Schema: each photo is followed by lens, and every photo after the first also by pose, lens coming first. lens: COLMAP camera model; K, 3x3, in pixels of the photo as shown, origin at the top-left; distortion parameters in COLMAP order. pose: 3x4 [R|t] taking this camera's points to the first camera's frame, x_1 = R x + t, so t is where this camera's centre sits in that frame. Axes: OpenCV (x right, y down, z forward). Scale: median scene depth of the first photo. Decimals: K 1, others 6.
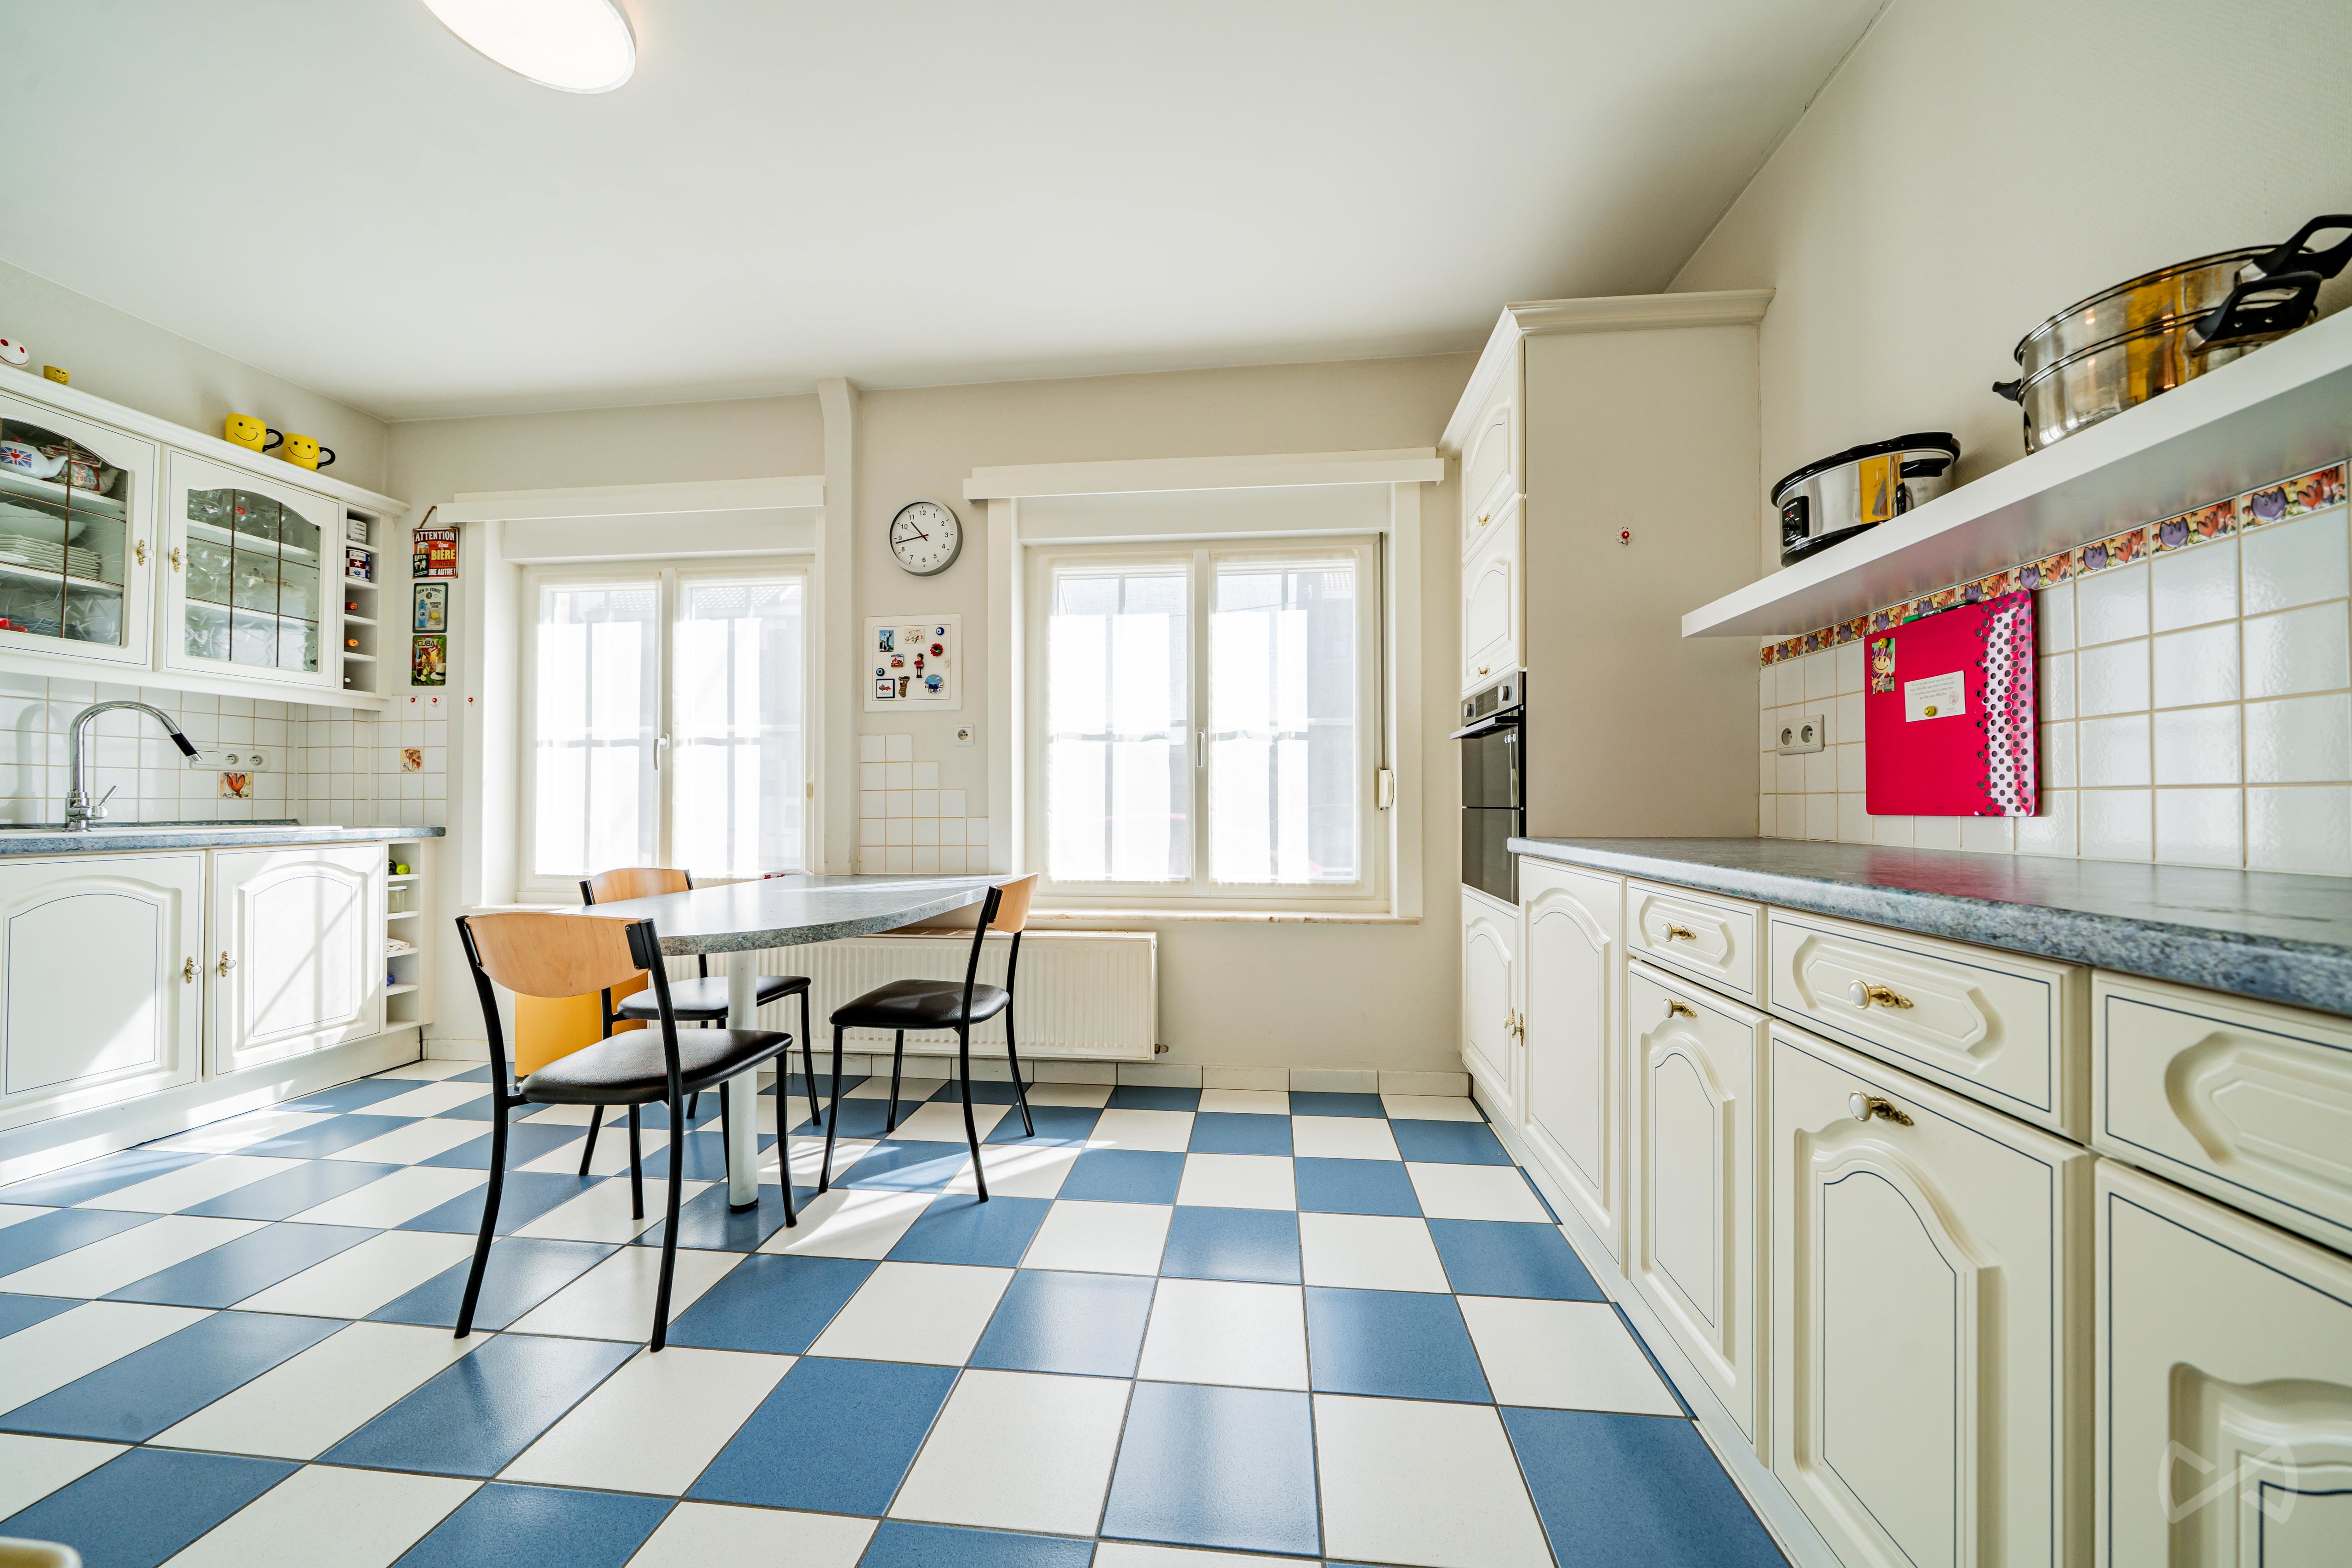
lens RADIAL K [[798.0, 0, 1188.1], [0, 798.0, 801.9], [0, 0, 1]] dist [-0.008370, 0.000800]
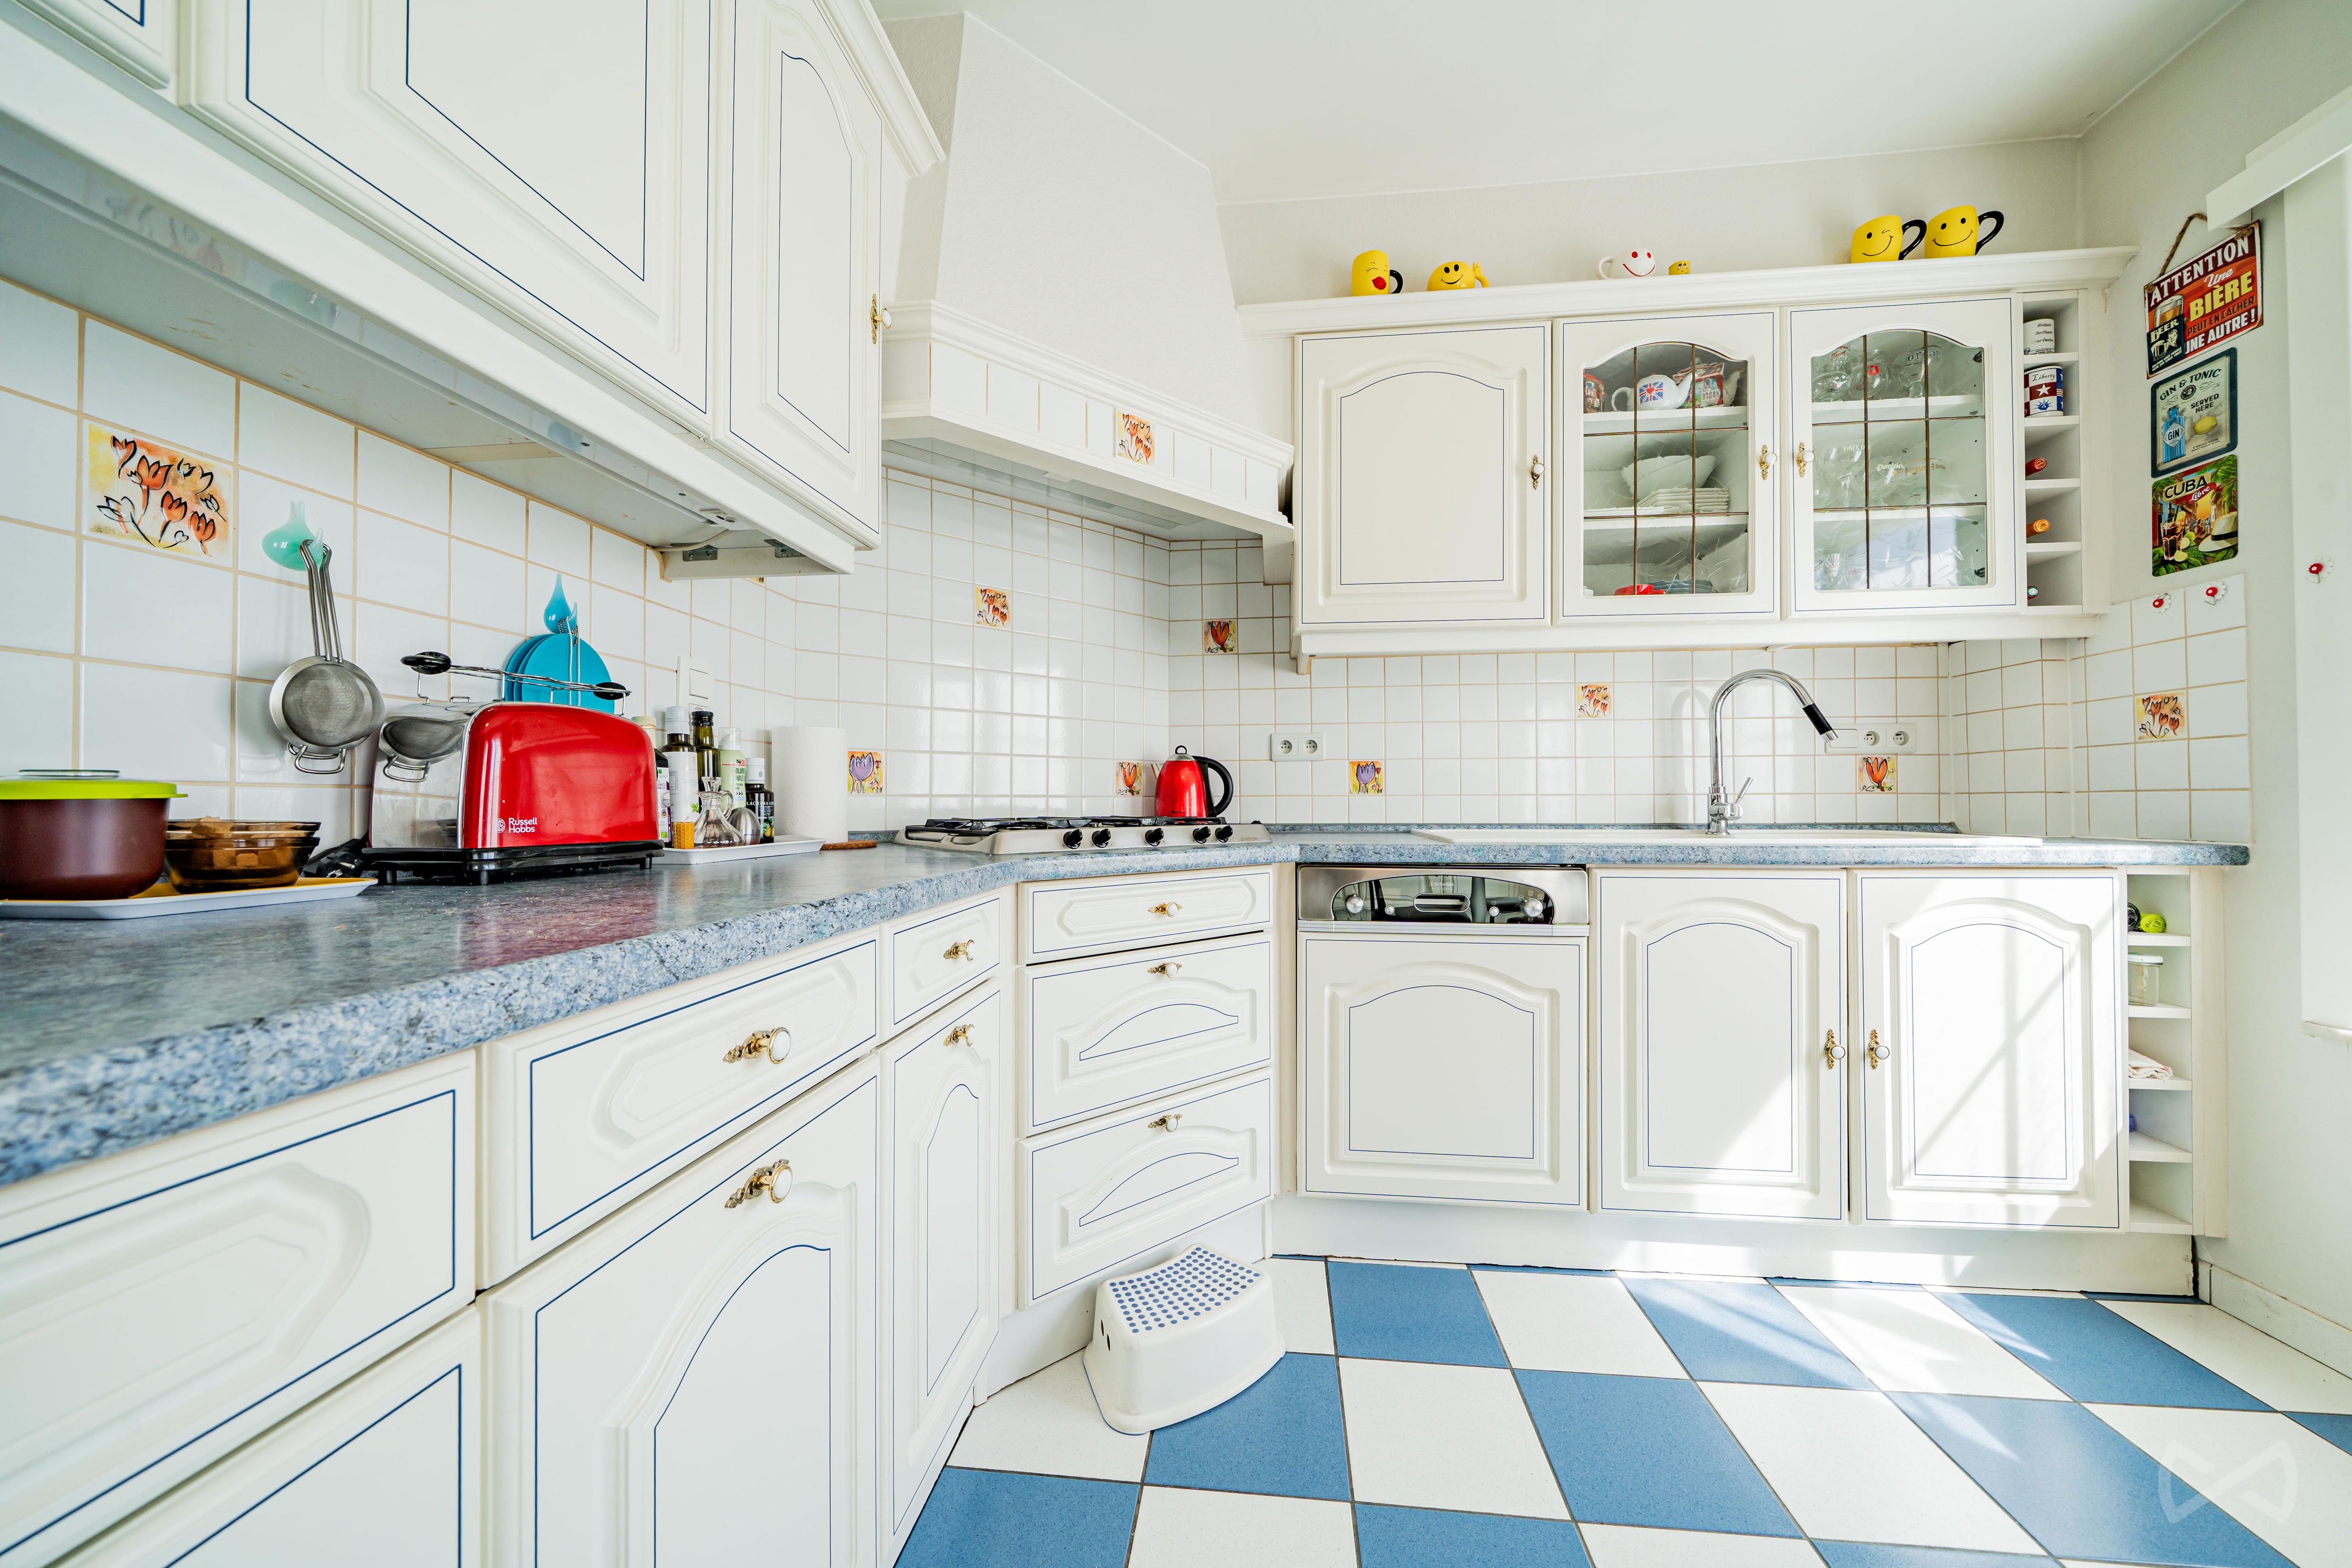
lens RADIAL K [[798.0, 0, 1191.9], [0, 798.0, 785.7], [0, 0, 1]] dist [-0.008370, 0.000800]
pose [[-0.005984, -0.022339, -0.999733, -0.487555], [0.005985, 0.999732, -0.022375, 0.001507], [0.999964, -0.006117, -0.005848, 0.385854]]
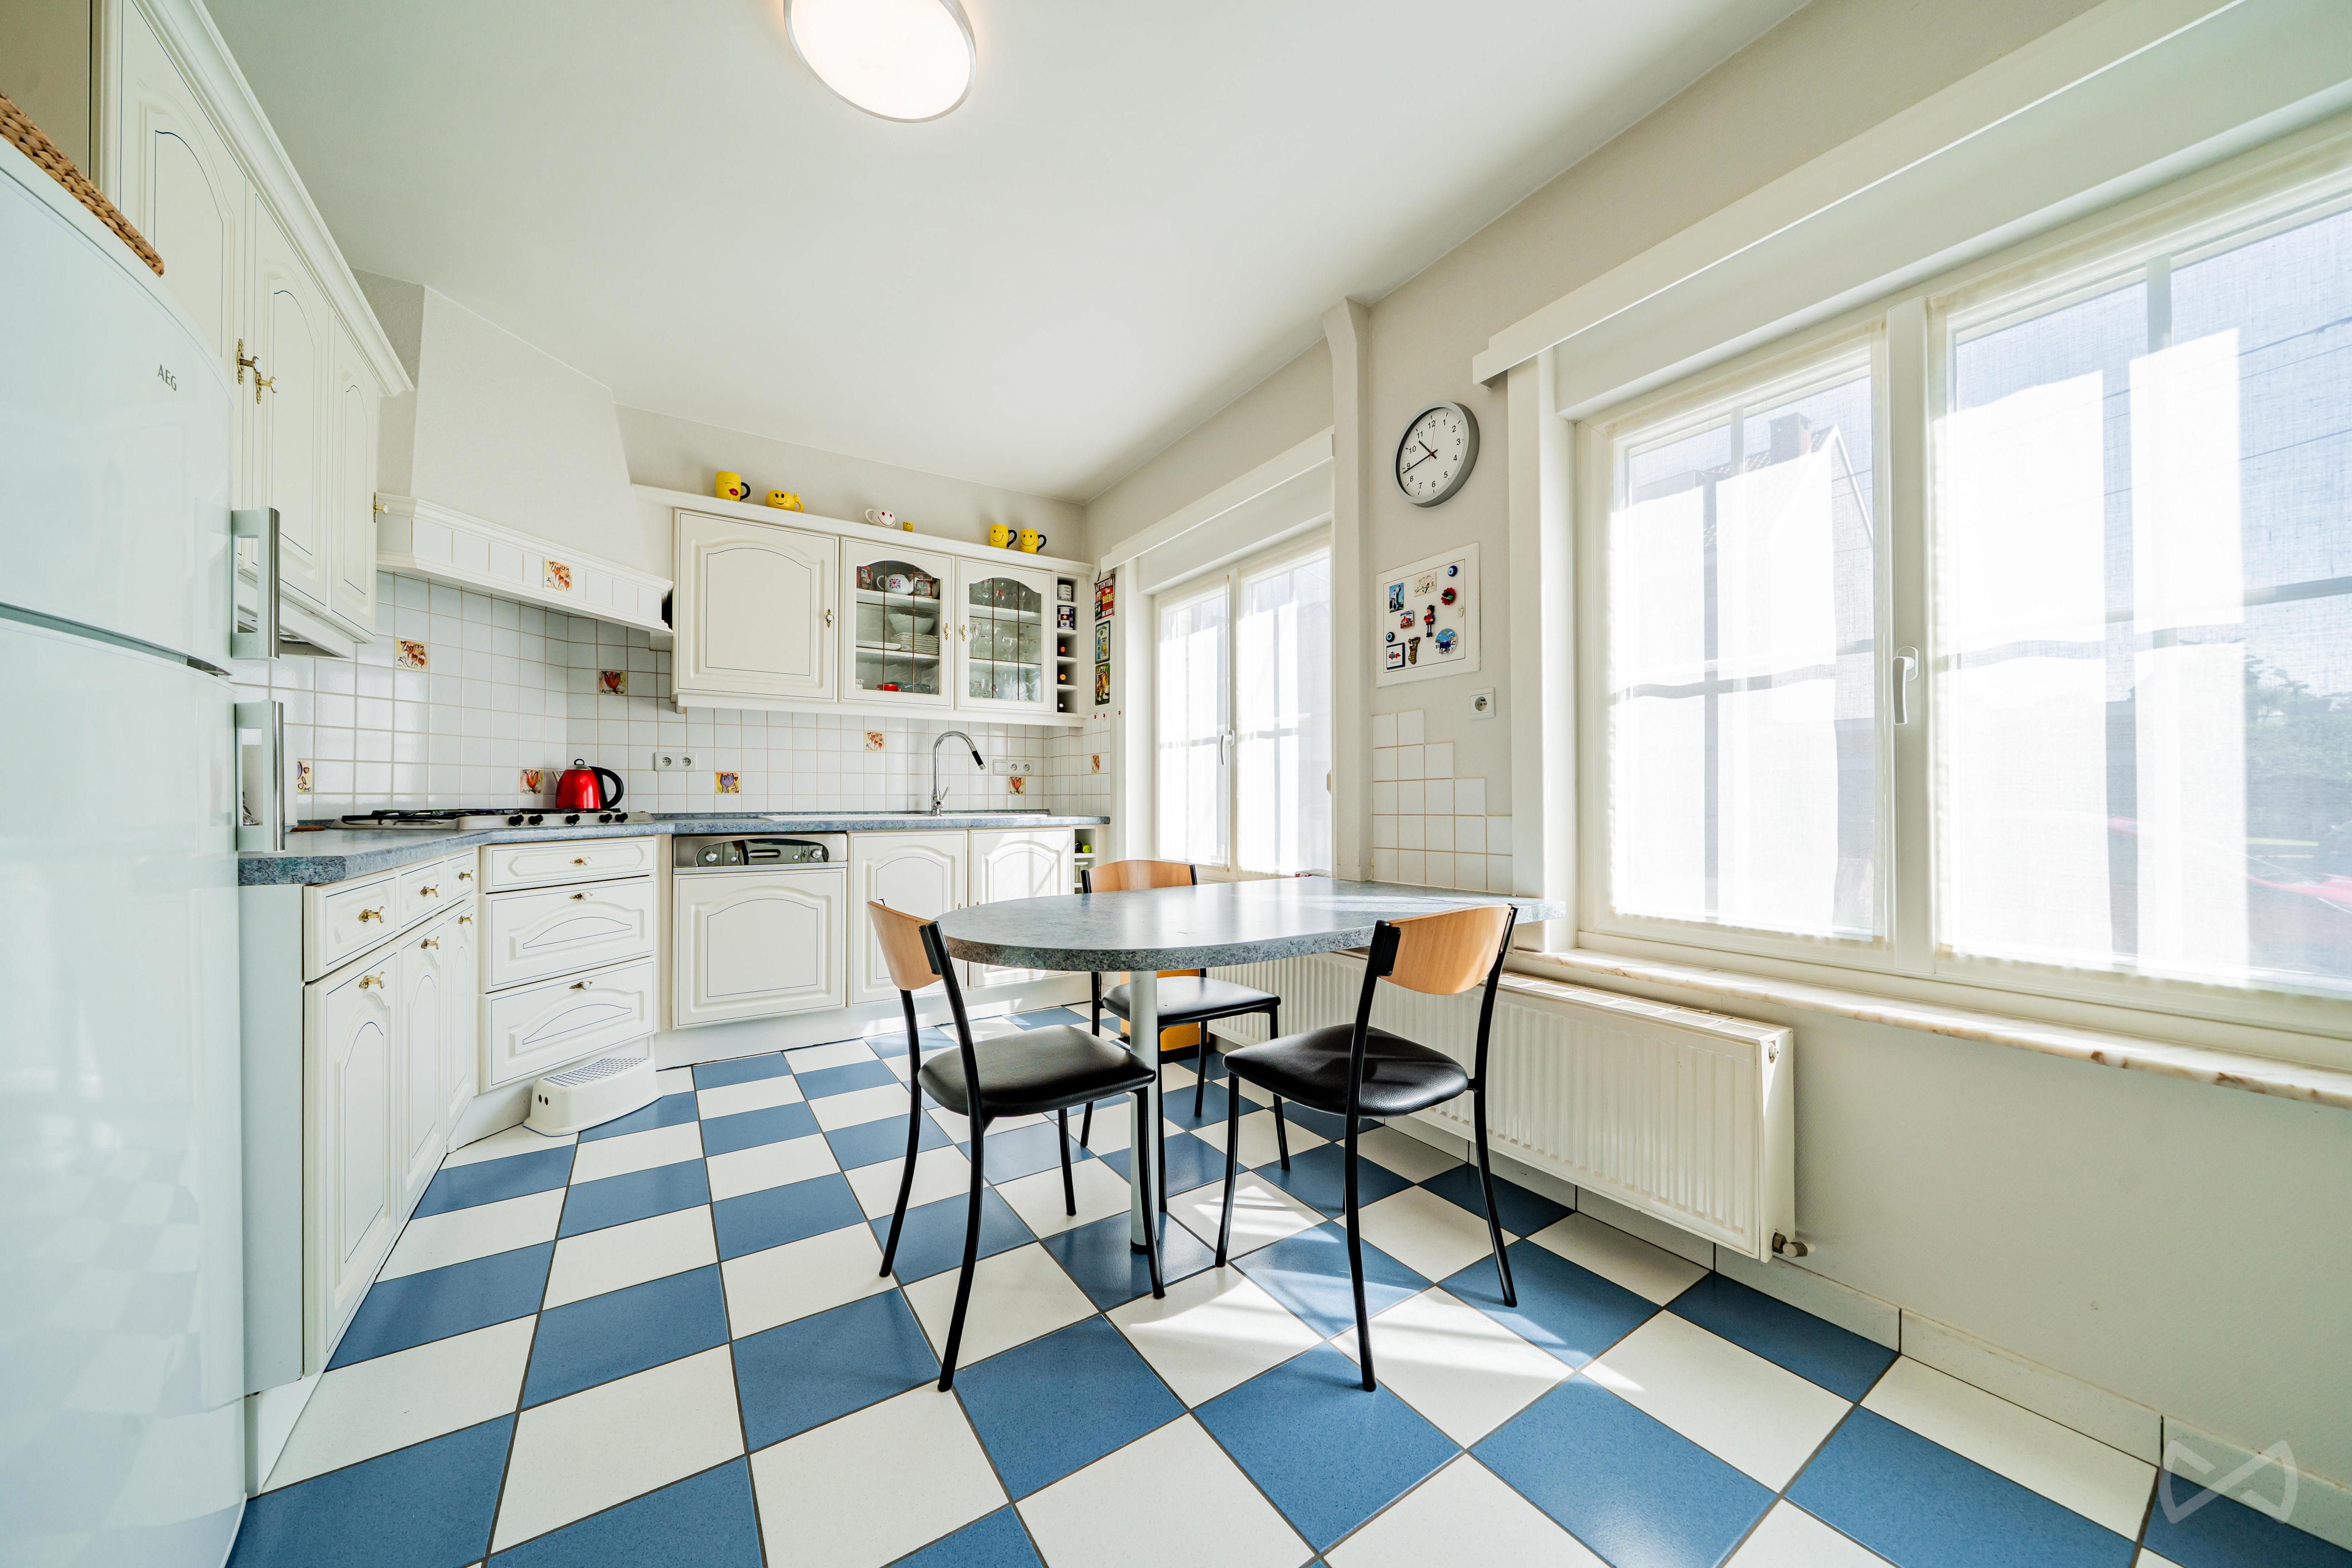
lens RADIAL K [[798.0, 0, 1188.6], [0, 798.0, 795.7], [0, 0, 1]] dist [-0.008370, 0.000800]
pose [[0.637105, -0.003414, -0.770769, 0.116067], [0.004075, 0.999991, -0.001061, 0.000828], [0.770766, -0.002465, 0.637114, 0.321368]]
